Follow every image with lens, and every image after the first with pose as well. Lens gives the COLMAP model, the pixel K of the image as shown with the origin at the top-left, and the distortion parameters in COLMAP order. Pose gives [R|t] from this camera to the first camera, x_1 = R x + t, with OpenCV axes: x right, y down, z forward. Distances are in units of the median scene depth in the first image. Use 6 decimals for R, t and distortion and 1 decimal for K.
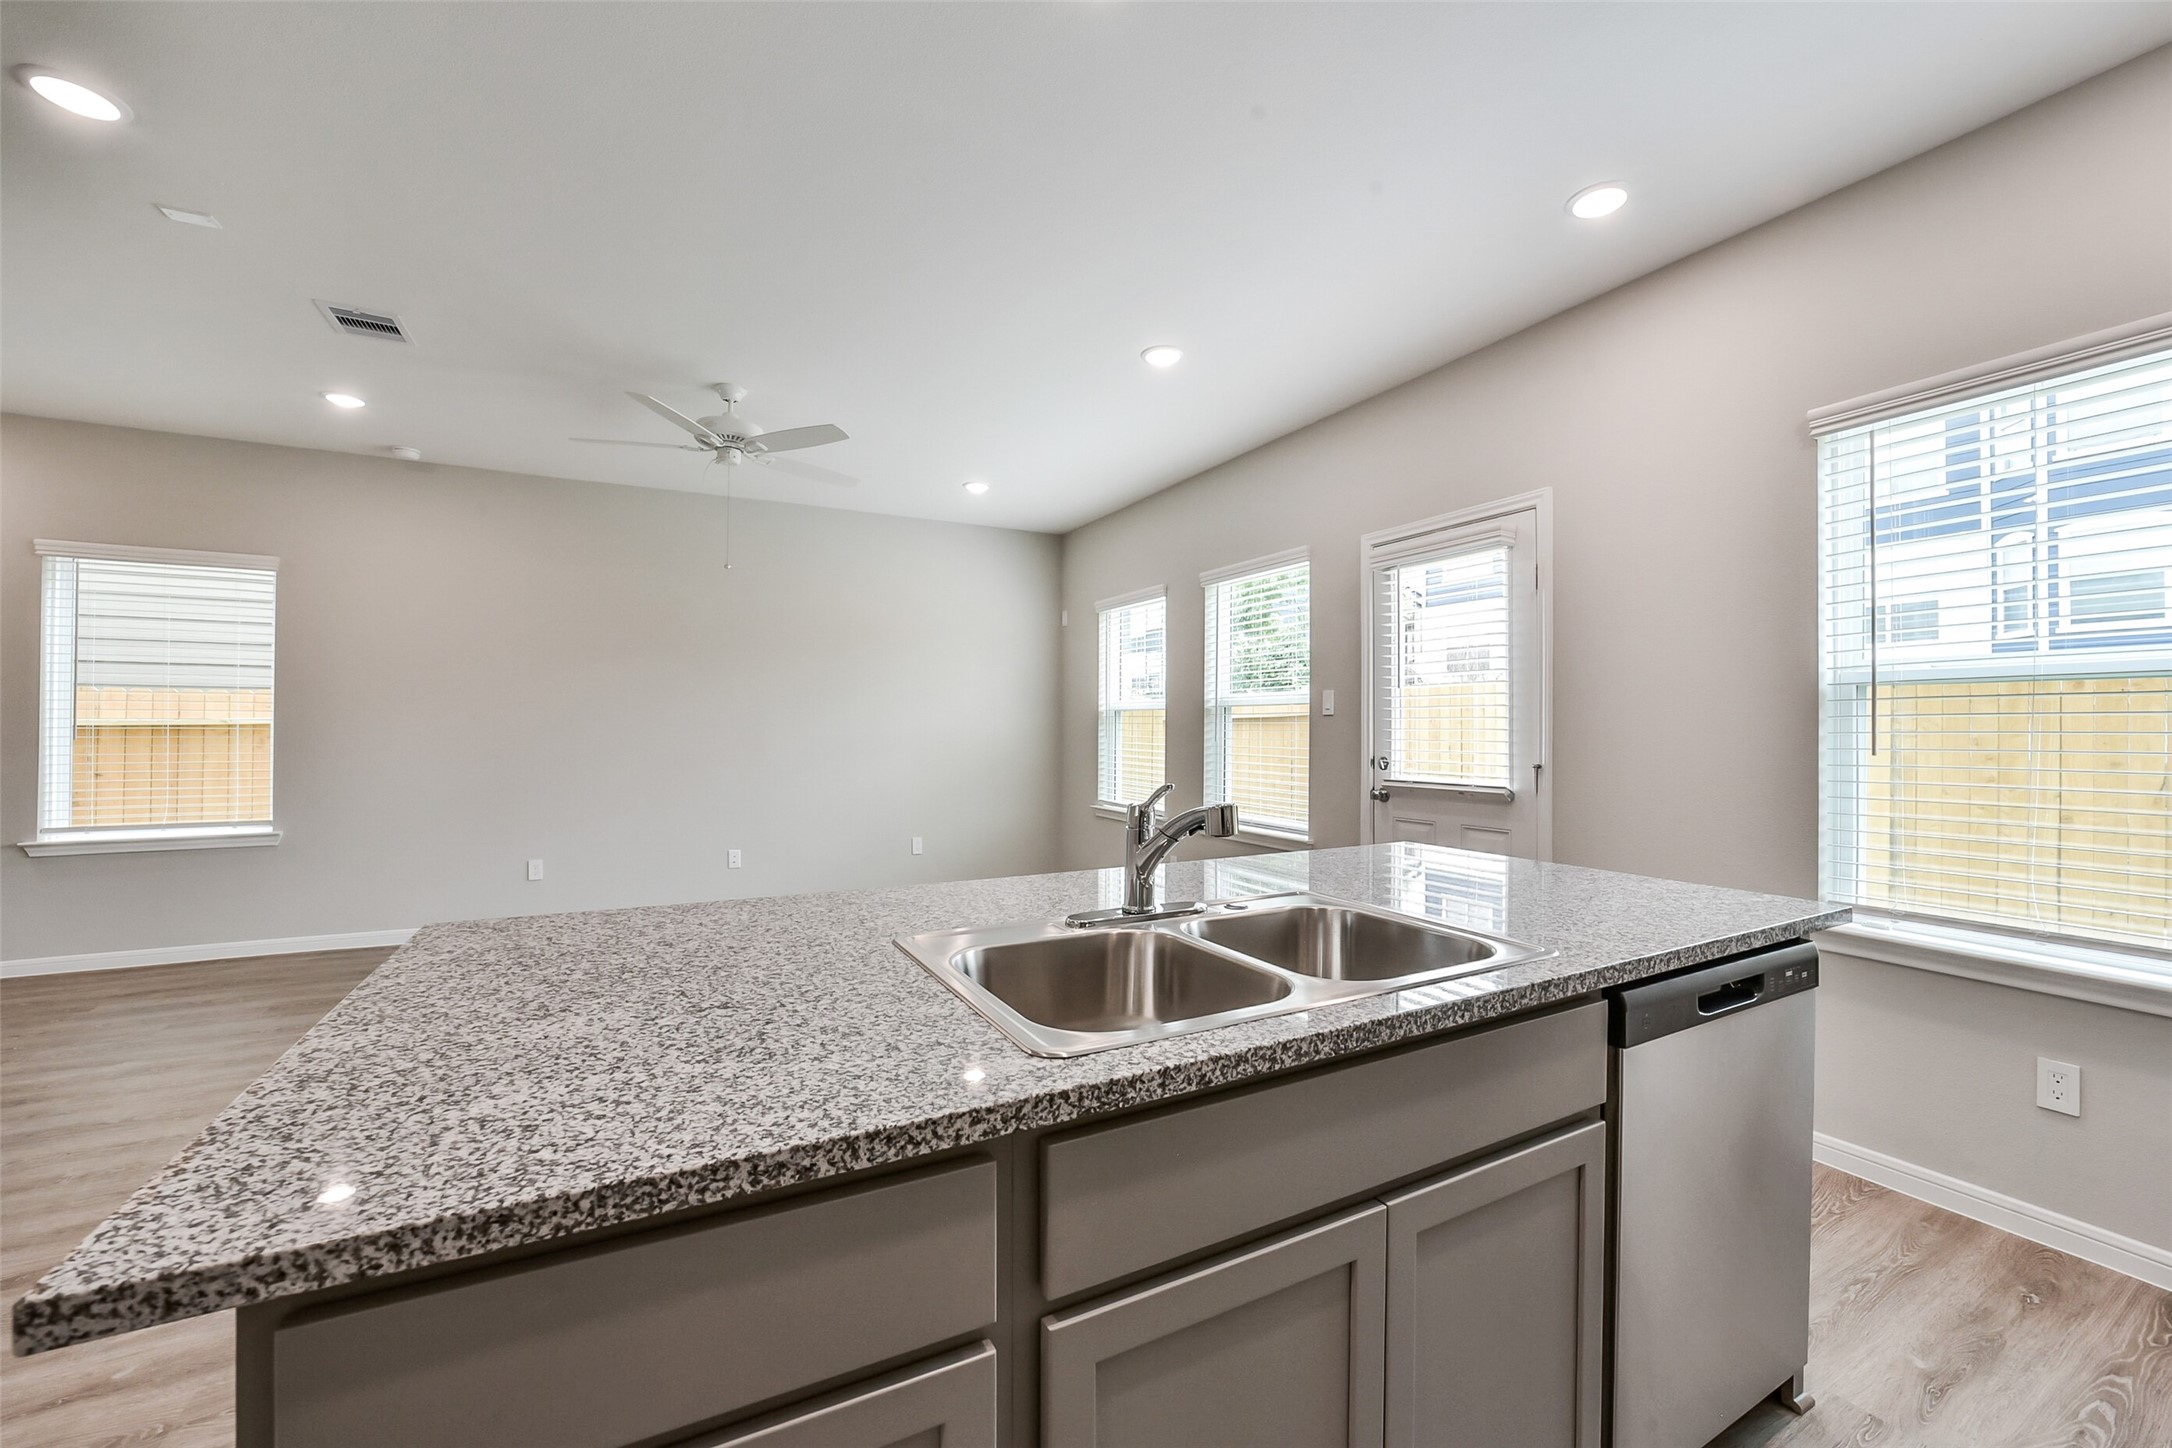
lens RADIAL K [[848.5, 0, 1092.2], [0, 848.5, 734.4], [0, 0, 1]] dist [-0.033810, 0.007092]
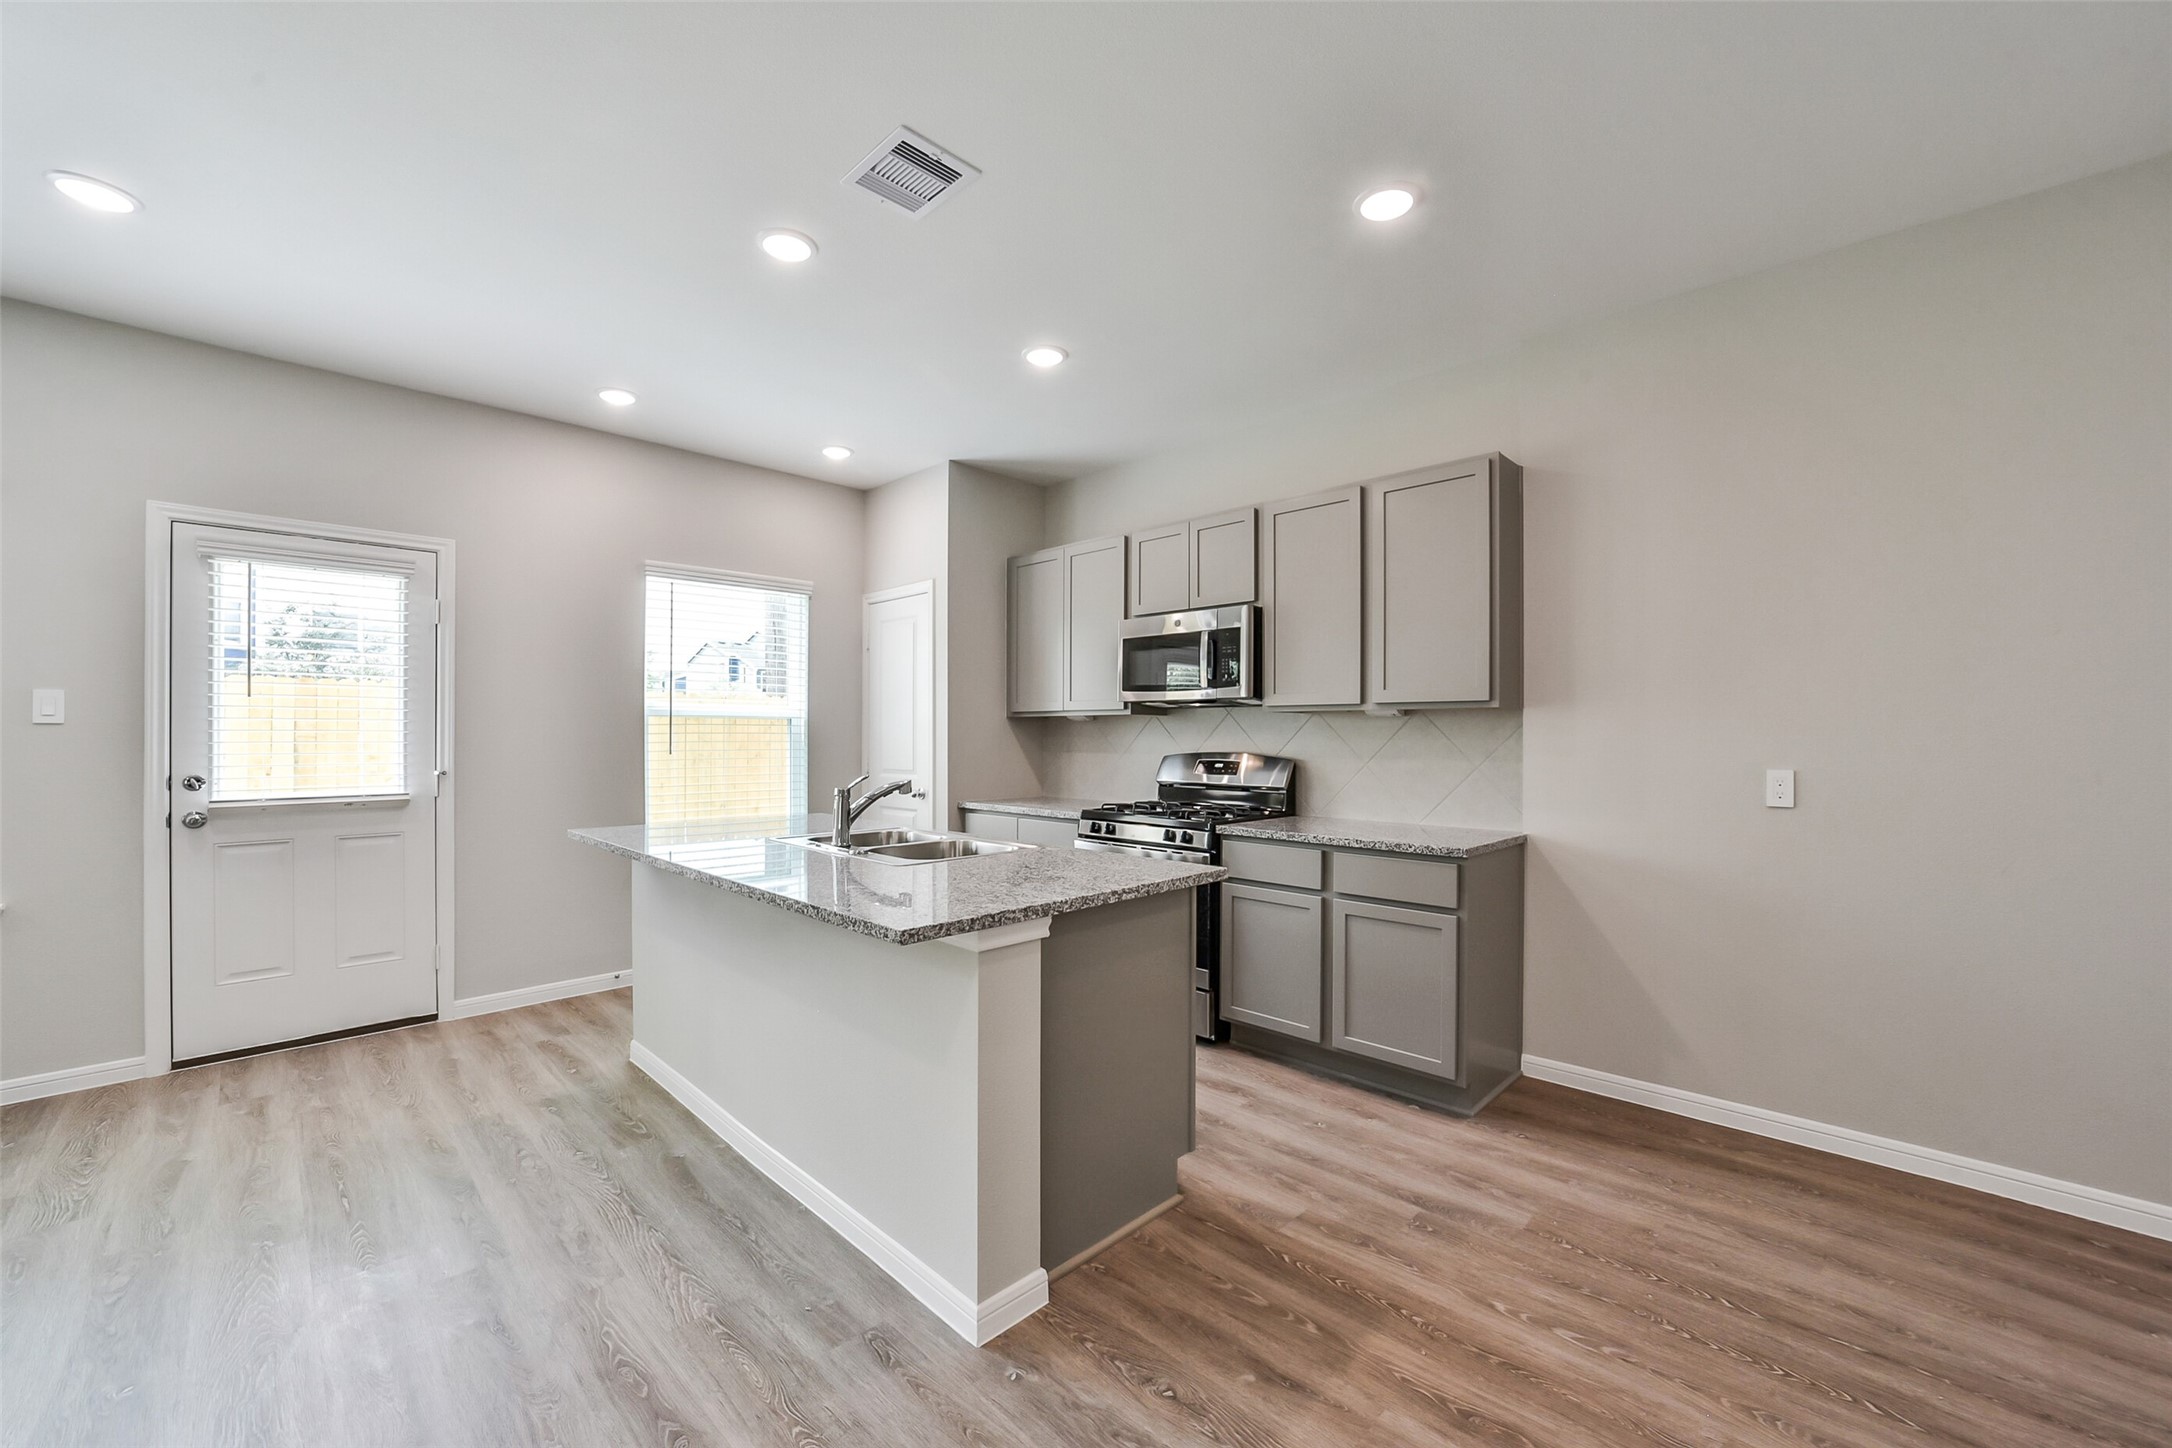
lens RADIAL K [[848.5, 0, 1092.2], [0, 848.5, 734.4], [0, 0, 1]] dist [-0.033810, 0.007092]
pose [[-0.297353, -0.001701, 0.954766, -0.687585], [0.002938, 0.999992, 0.002697, -0.013051], [-0.954763, 0.003607, -0.297346, 0.377441]]
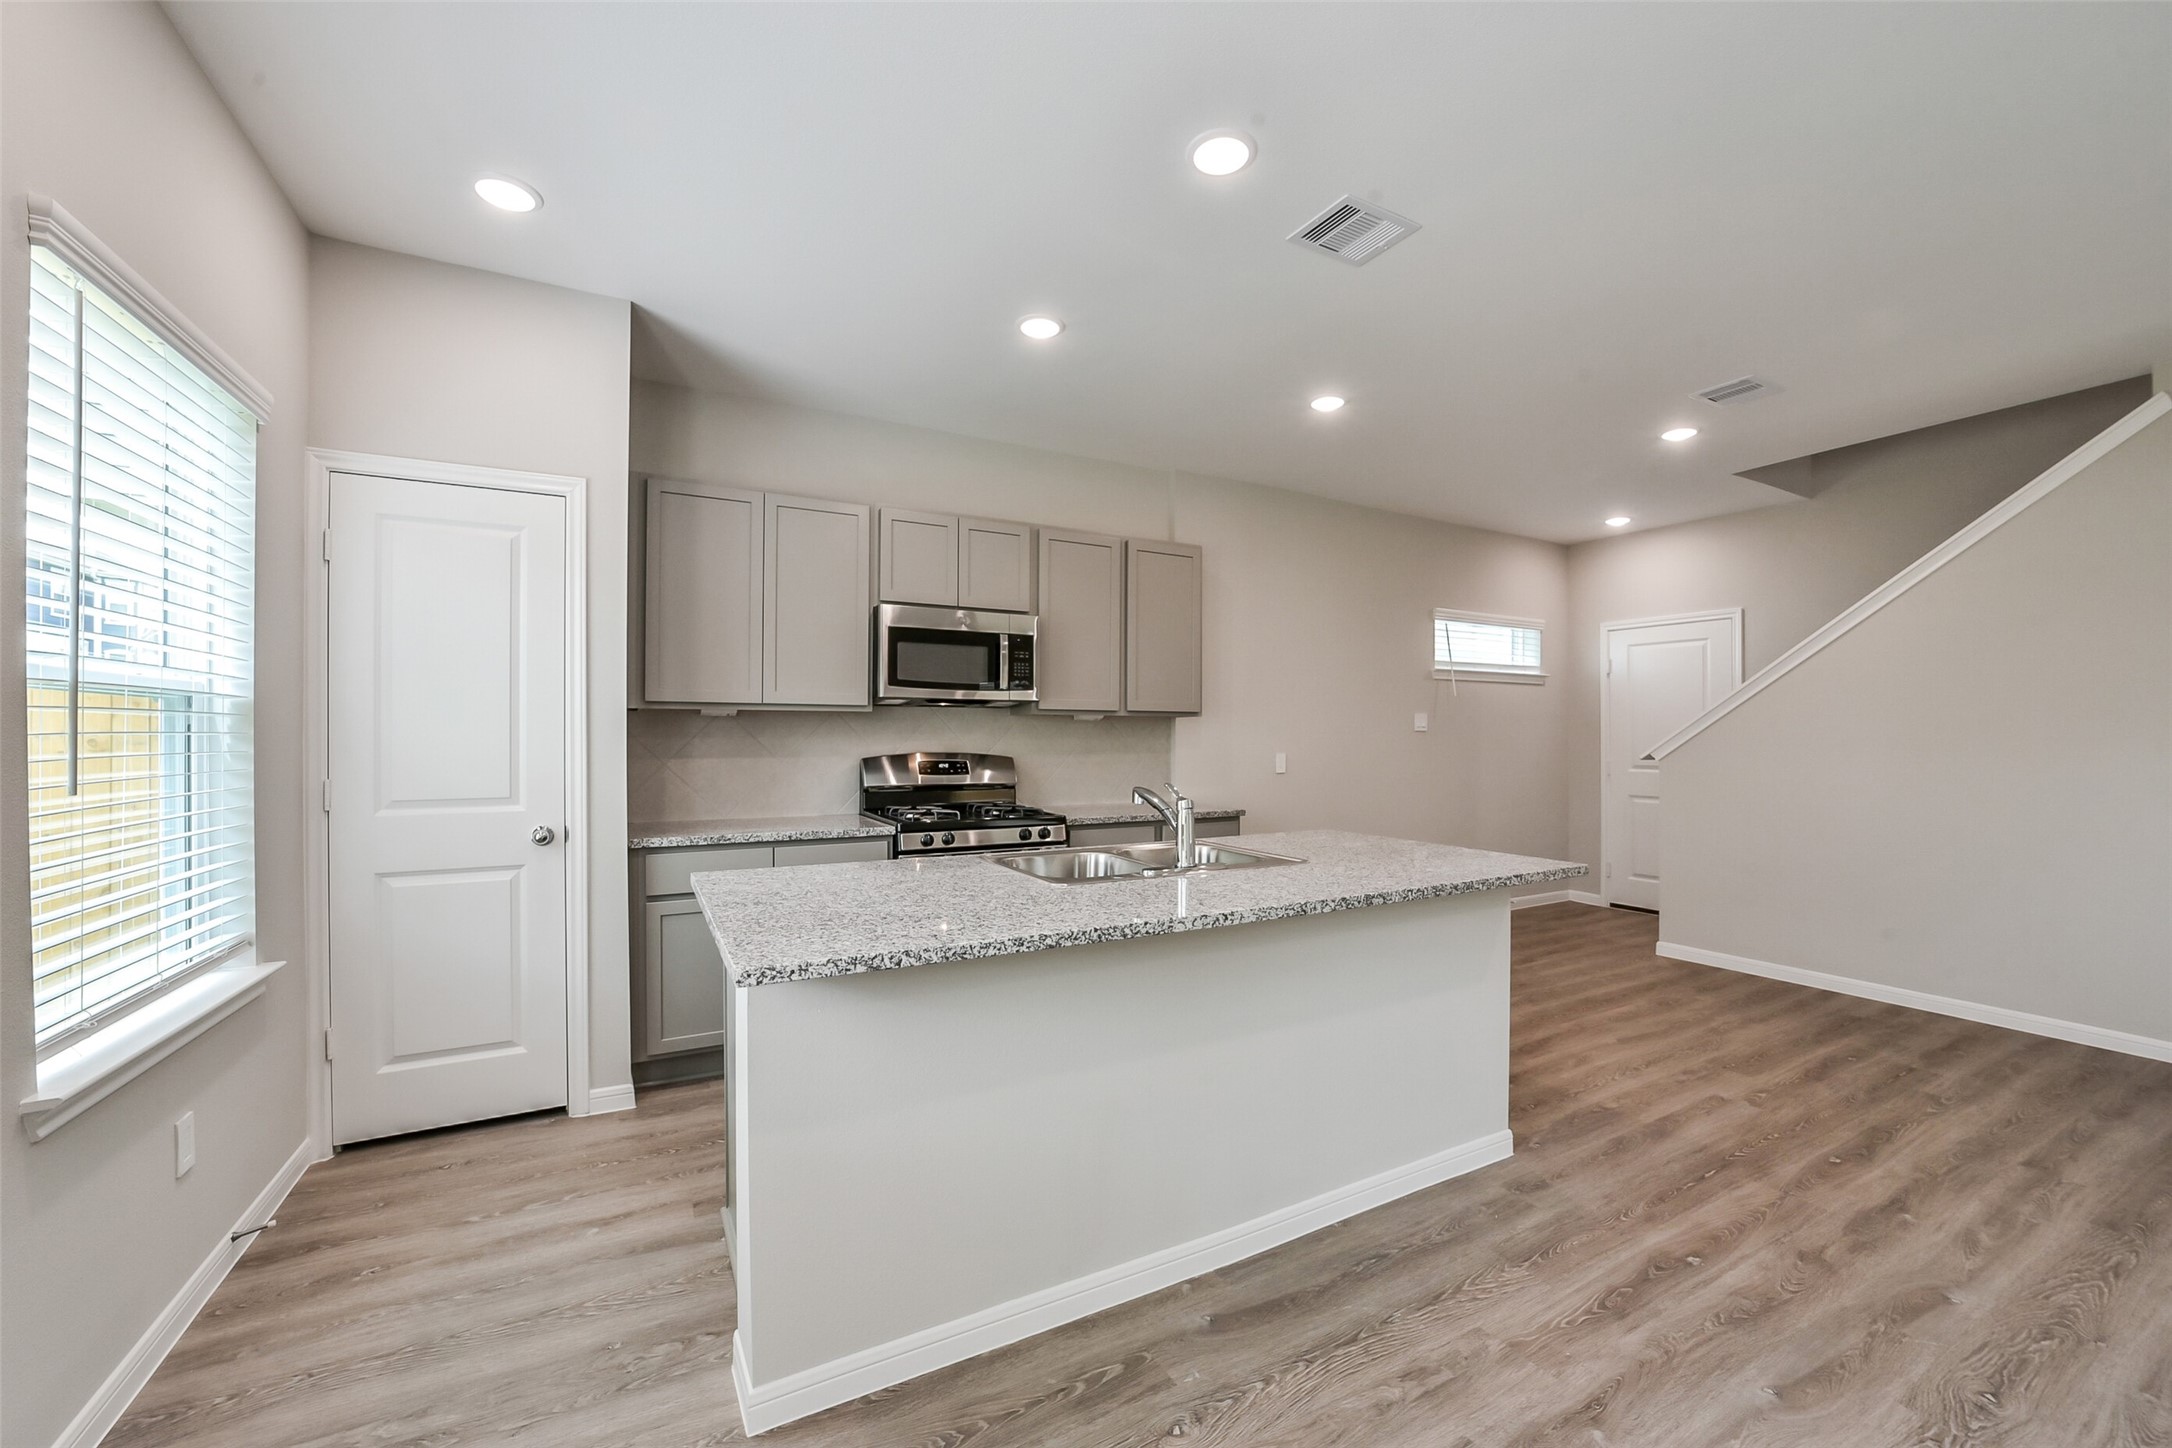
lens RADIAL K [[848.5, 0, 1092.2], [0, 848.5, 734.4], [0, 0, 1]] dist [-0.033810, 0.007092]
pose [[-0.999958, -0.004341, -0.008070, 0.091350], [-0.004385, 0.999976, 0.005452, -0.016325], [0.008046, 0.005487, -0.999953, 0.954448]]
